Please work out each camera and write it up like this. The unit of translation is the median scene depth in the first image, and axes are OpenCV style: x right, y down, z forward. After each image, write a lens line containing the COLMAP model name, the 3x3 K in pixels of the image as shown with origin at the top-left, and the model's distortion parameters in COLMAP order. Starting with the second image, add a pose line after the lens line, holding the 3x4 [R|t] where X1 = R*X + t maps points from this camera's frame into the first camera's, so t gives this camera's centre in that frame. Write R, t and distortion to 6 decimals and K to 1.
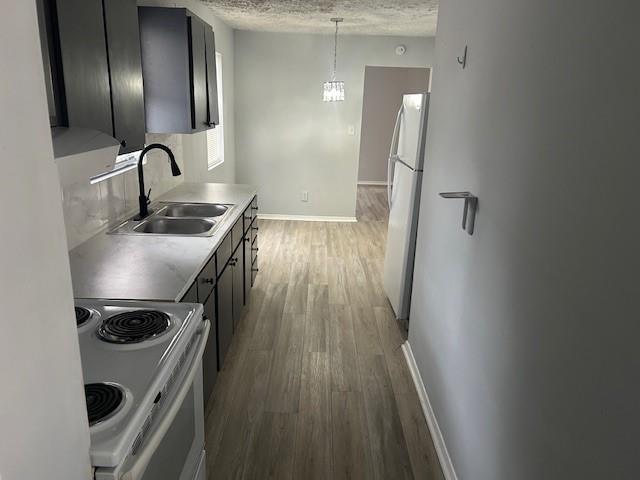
lens RADIAL K [[484.5, 0, 319.5], [0, 484.5, 239.9], [0, 0, 1]] dist [-0.003453, -0.001585]
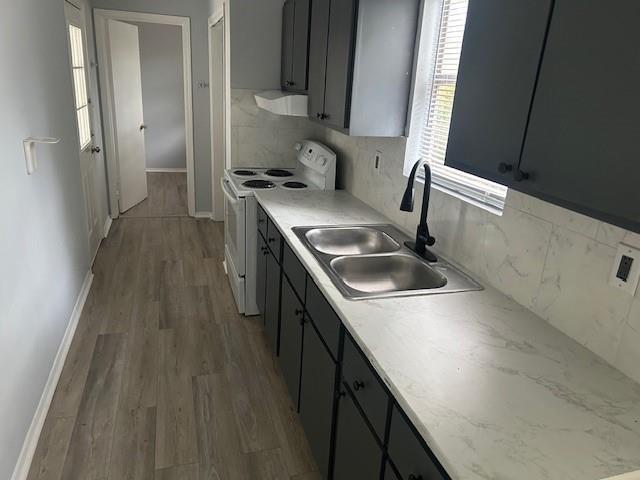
lens RADIAL K [[484.5, 0, 319.2], [0, 484.5, 240.7], [0, 0, 1]] dist [-0.003453, -0.001585]
pose [[-0.952791, 0.004983, -0.303587, 0.008913], [-0.166629, 0.827264, 0.536535, -0.484584], [0.253820, 0.561792, -0.787379, 1.730967]]
